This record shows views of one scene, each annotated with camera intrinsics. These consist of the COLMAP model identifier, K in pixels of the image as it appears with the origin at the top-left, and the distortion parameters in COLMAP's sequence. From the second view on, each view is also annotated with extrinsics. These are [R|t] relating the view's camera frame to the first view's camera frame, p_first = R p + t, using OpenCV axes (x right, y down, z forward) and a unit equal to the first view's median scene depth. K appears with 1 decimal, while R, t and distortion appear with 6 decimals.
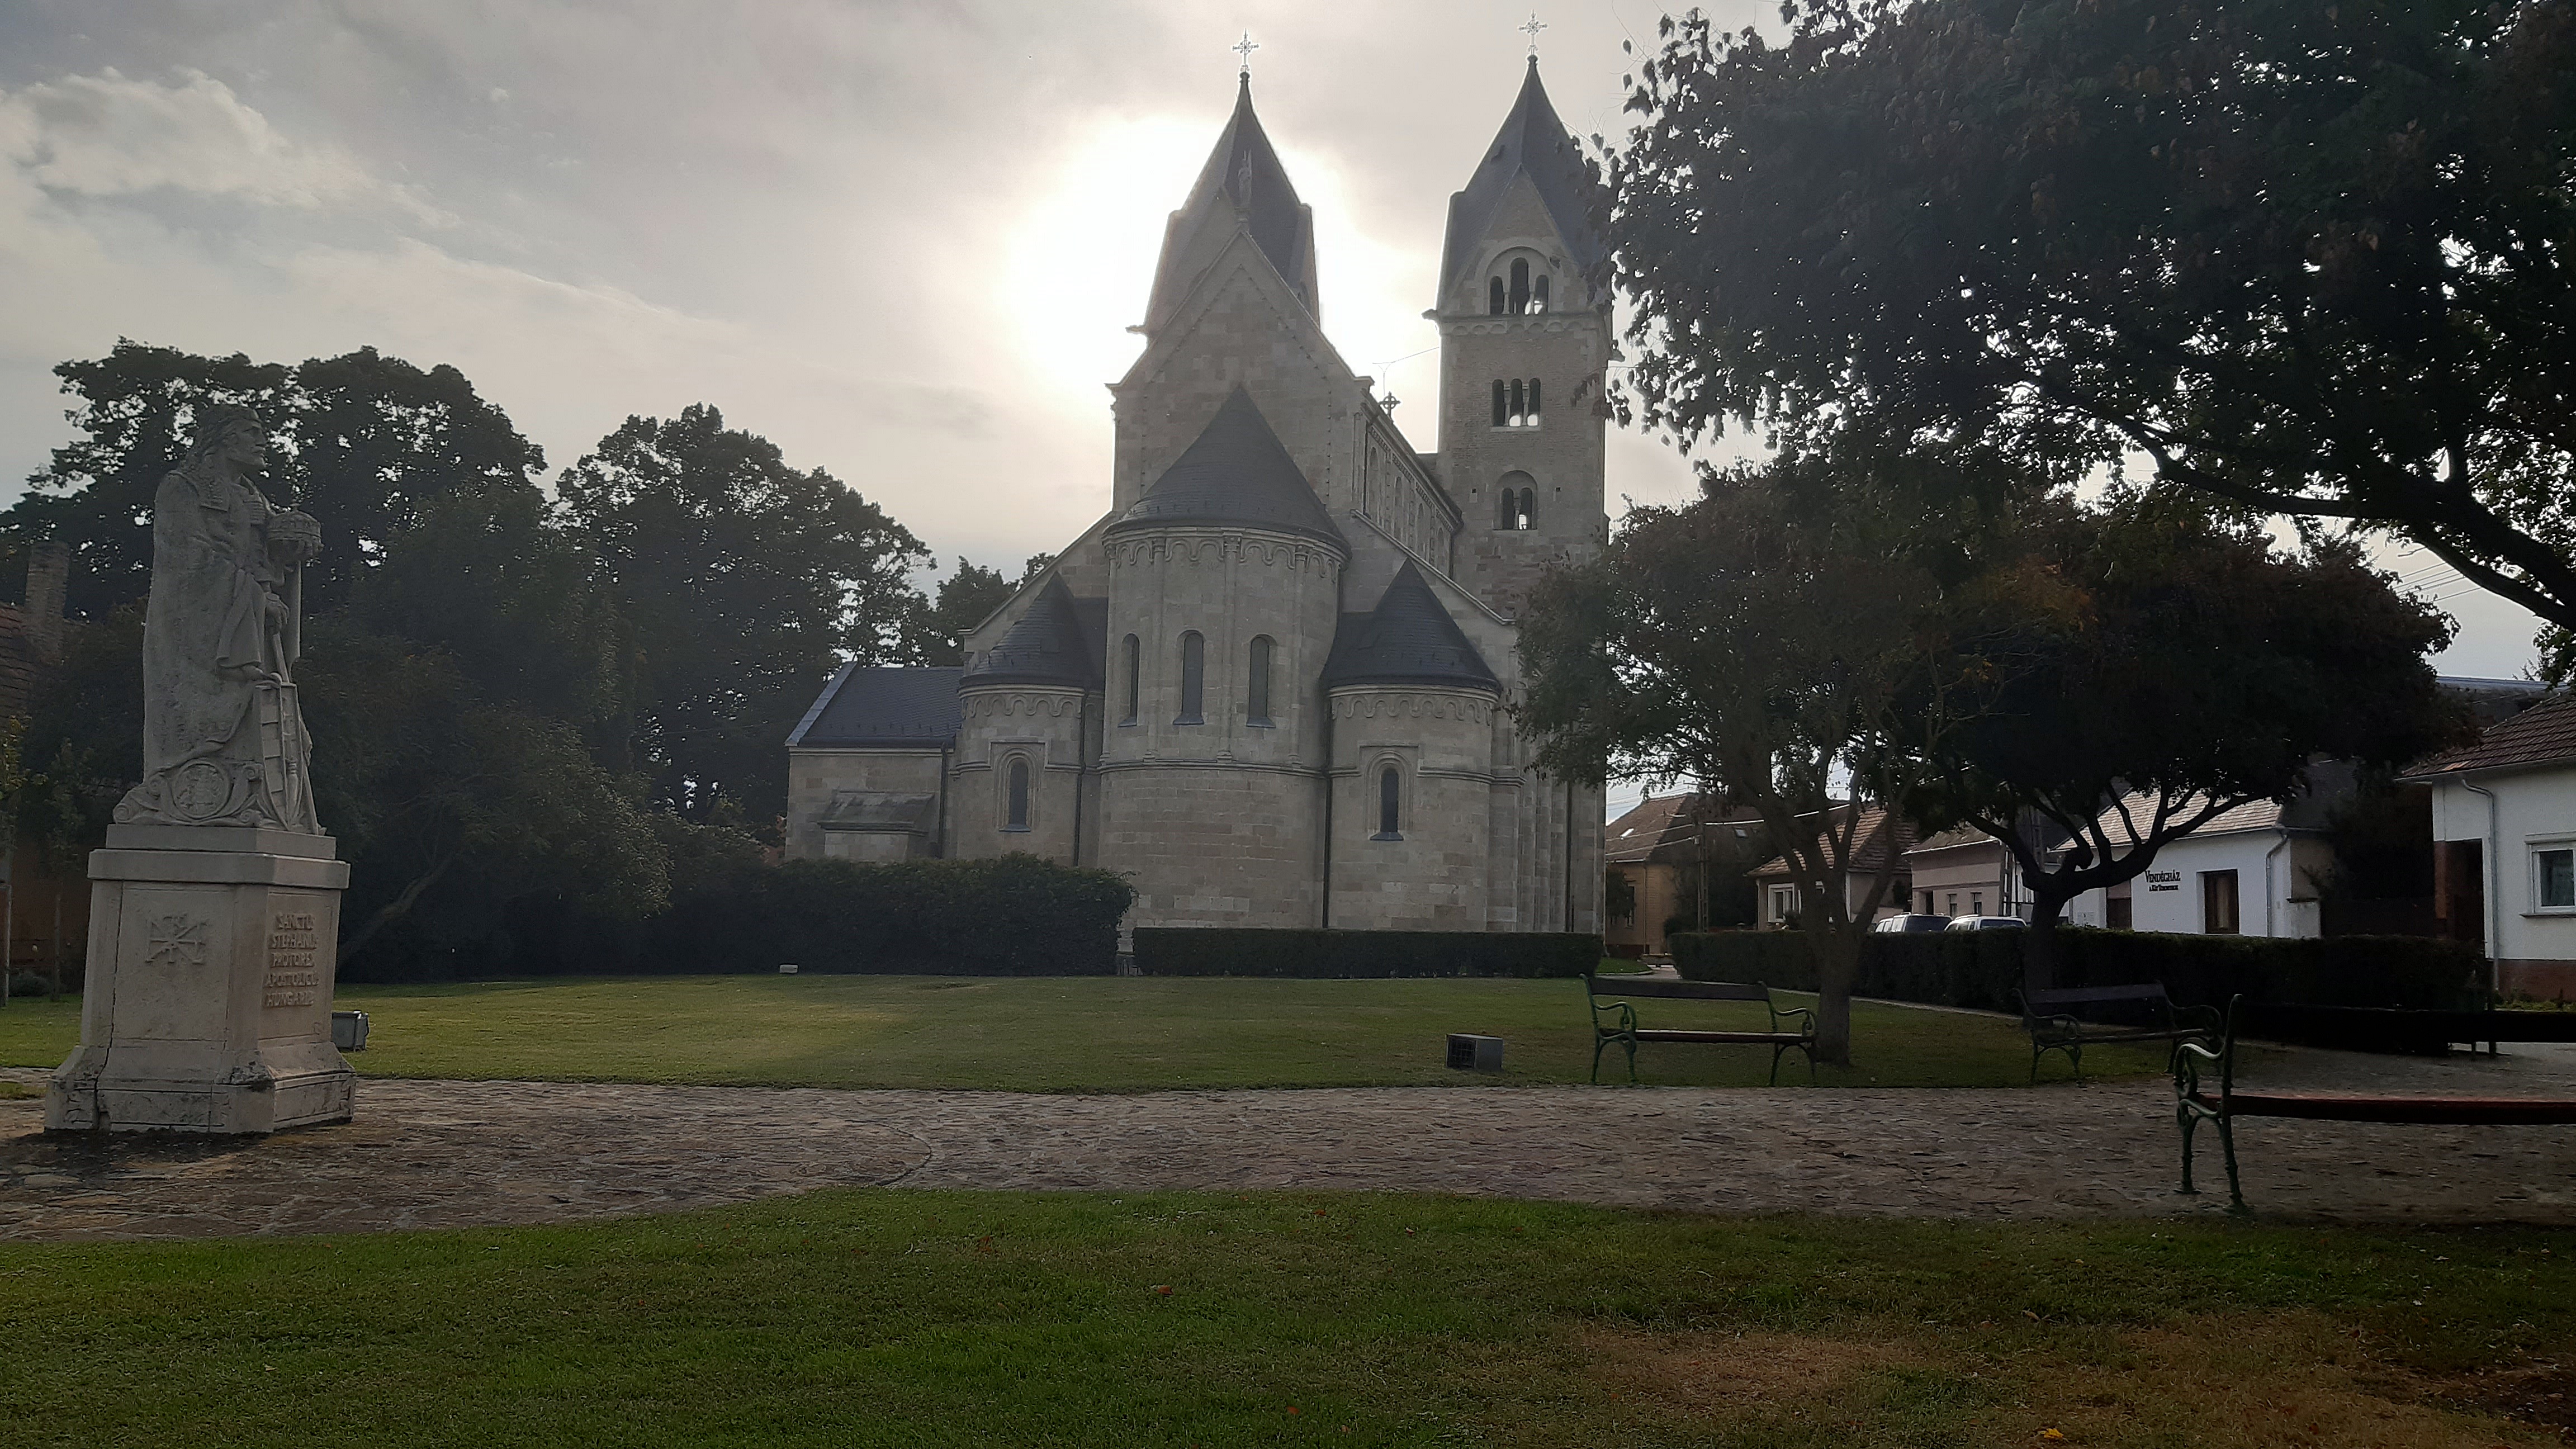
lens RADIAL K [[1950.6, 0, 1298.5], [0, 1950.6, 732.9], [0, 0, 1]] dist [0.142080, -0.247711]
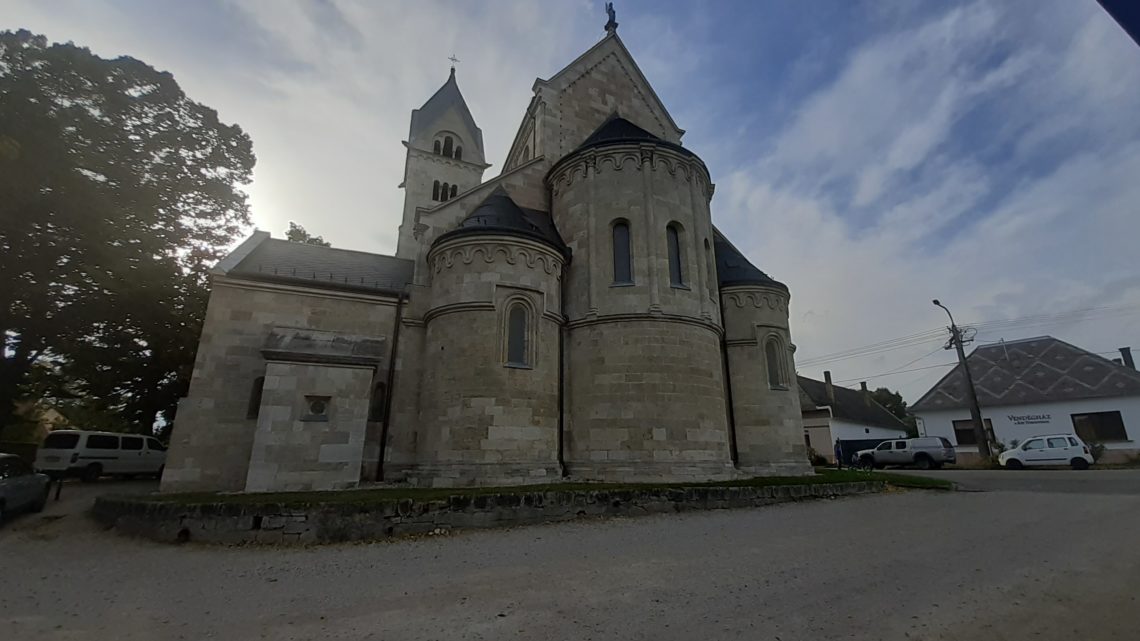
lens RADIAL K [[453.4, 0, 570.0], [0, 453.4, 320.5], [0, 0, 1]] dist [-0.000485, -0.000095]
pose [[0.791380, 0.145929, 0.593651, -0.270709], [-0.033433, 0.979969, -0.196322, 0.071856], [-0.610409, 0.135518, 0.780407, 0.783957]]
